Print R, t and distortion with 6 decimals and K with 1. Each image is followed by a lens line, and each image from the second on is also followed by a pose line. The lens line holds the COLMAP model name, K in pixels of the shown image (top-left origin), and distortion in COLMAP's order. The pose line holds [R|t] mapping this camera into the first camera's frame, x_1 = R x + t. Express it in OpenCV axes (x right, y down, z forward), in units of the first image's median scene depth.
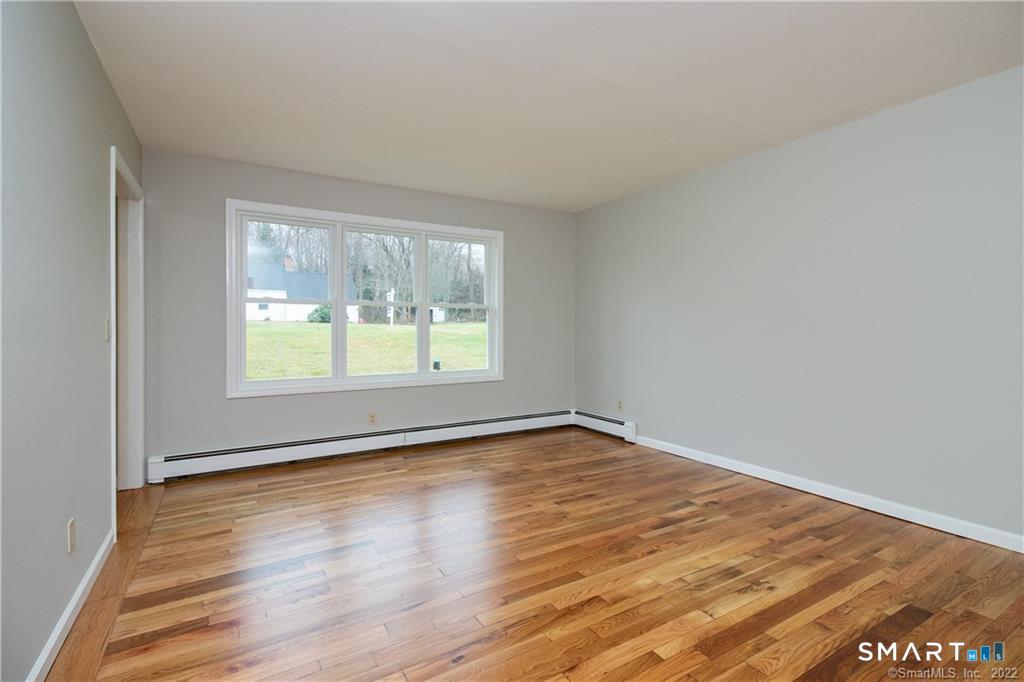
lens RADIAL K [[475.9, 0, 510.9], [0, 475.9, 328.2], [0, 0, 1]] dist [0.014539, -0.000179]
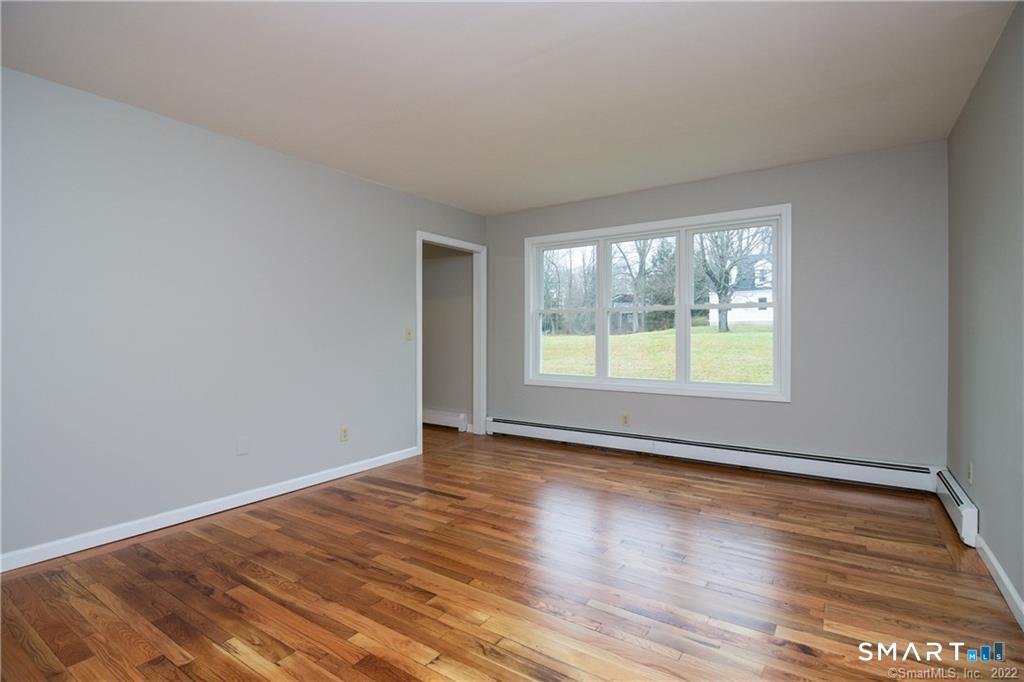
lens RADIAL K [[483.5, 0, 517.2], [0, 483.5, 328.7], [0, 0, 1]] dist [0.017194, -0.029704]
pose [[0.436020, -0.008761, -0.899894, 0.634489], [0.001826, 0.999959, -0.008850, 0.000098], [0.899935, 0.002215, 0.436018, 0.373611]]
